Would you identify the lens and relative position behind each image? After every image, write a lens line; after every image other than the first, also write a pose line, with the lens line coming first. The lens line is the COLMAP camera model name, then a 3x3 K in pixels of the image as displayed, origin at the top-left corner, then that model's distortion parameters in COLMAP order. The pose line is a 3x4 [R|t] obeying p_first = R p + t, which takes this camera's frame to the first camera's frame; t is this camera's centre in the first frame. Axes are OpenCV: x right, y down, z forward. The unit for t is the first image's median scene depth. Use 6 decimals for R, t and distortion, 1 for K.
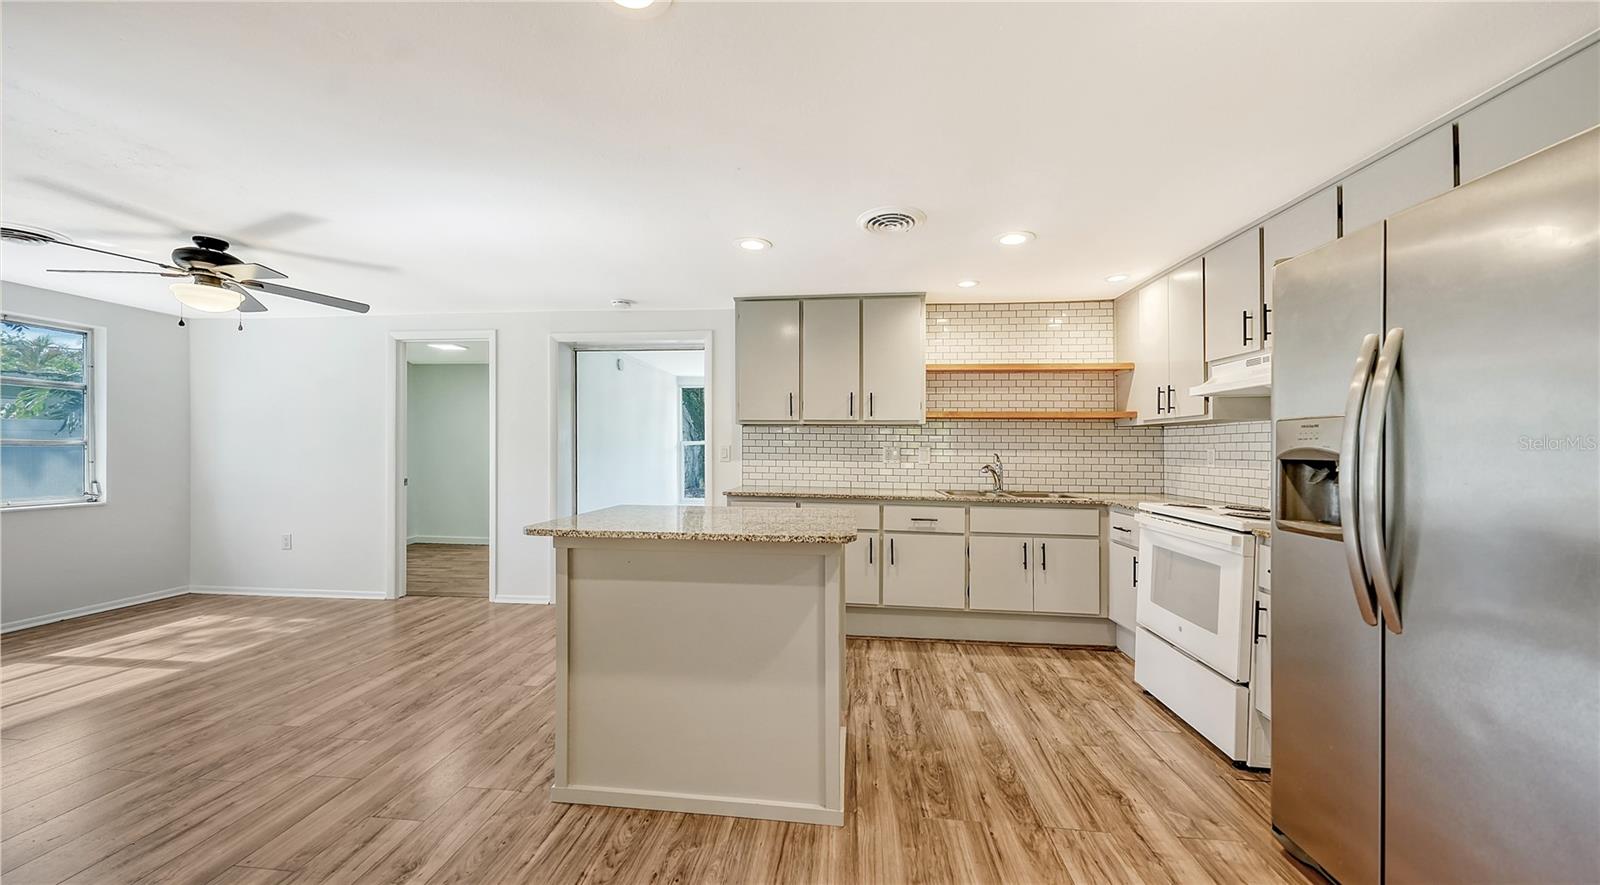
lens RADIAL K [[605.1, 0, 780.9], [0, 605.1, 449.4], [0, 0, 1]] dist [-0.000500, -0.000089]
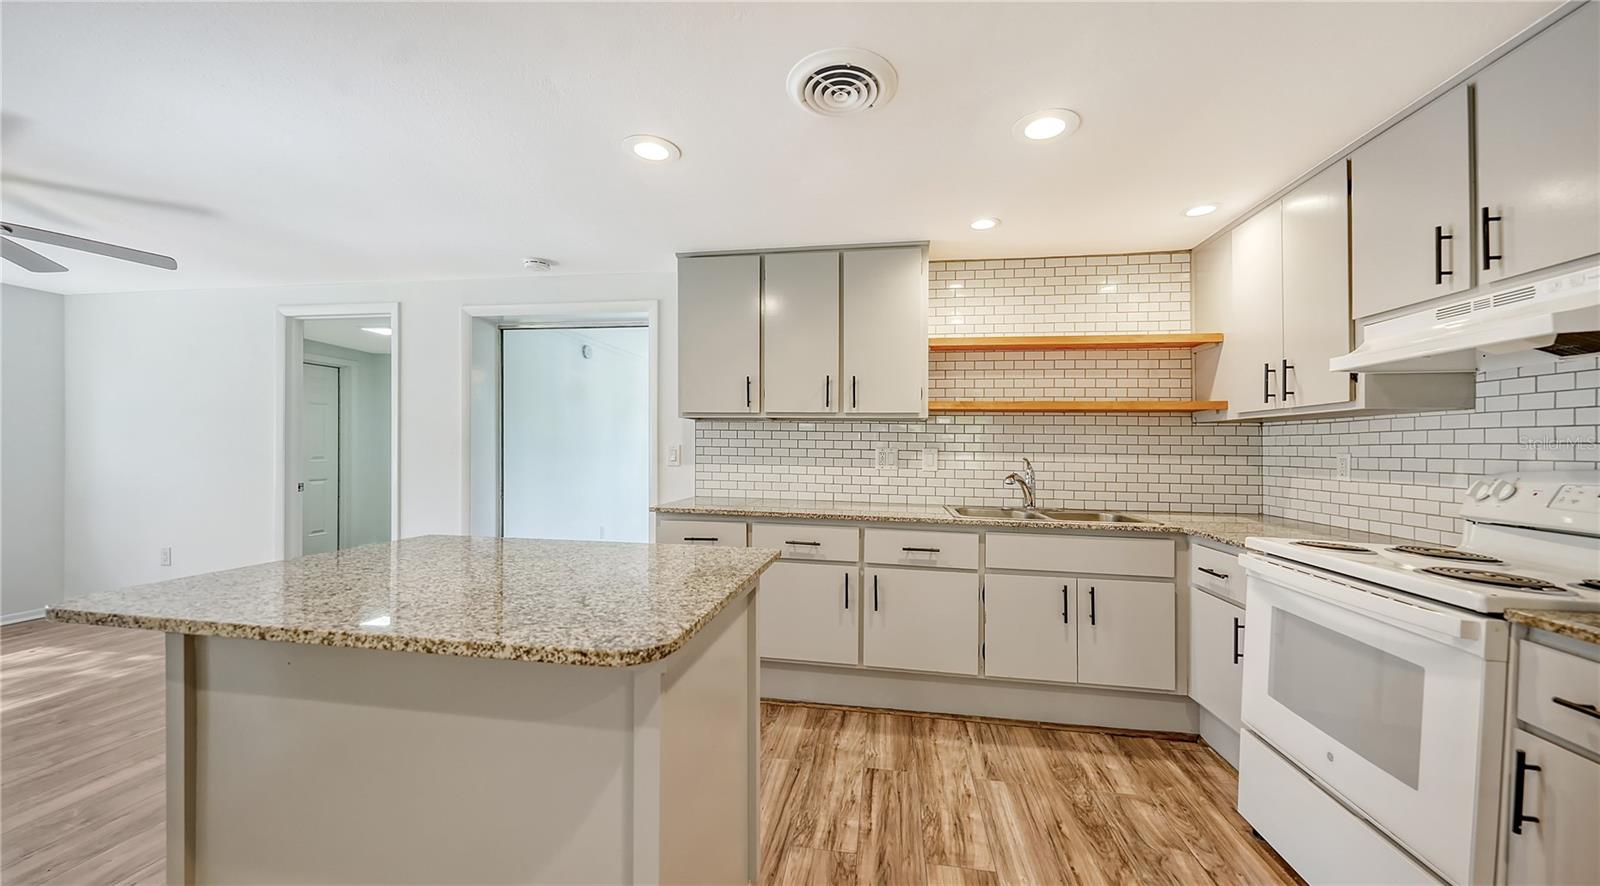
lens RADIAL K [[591.9, 0, 781.1], [0, 591.9, 444.1], [0, 0, 1]] dist [-0.000543, -0.000252]
pose [[0.997419, 0.004929, -0.071634, 0.120711], [-0.005597, 0.999943, -0.009134, -0.002341], [0.071585, 0.009512, 0.997389, 0.283828]]
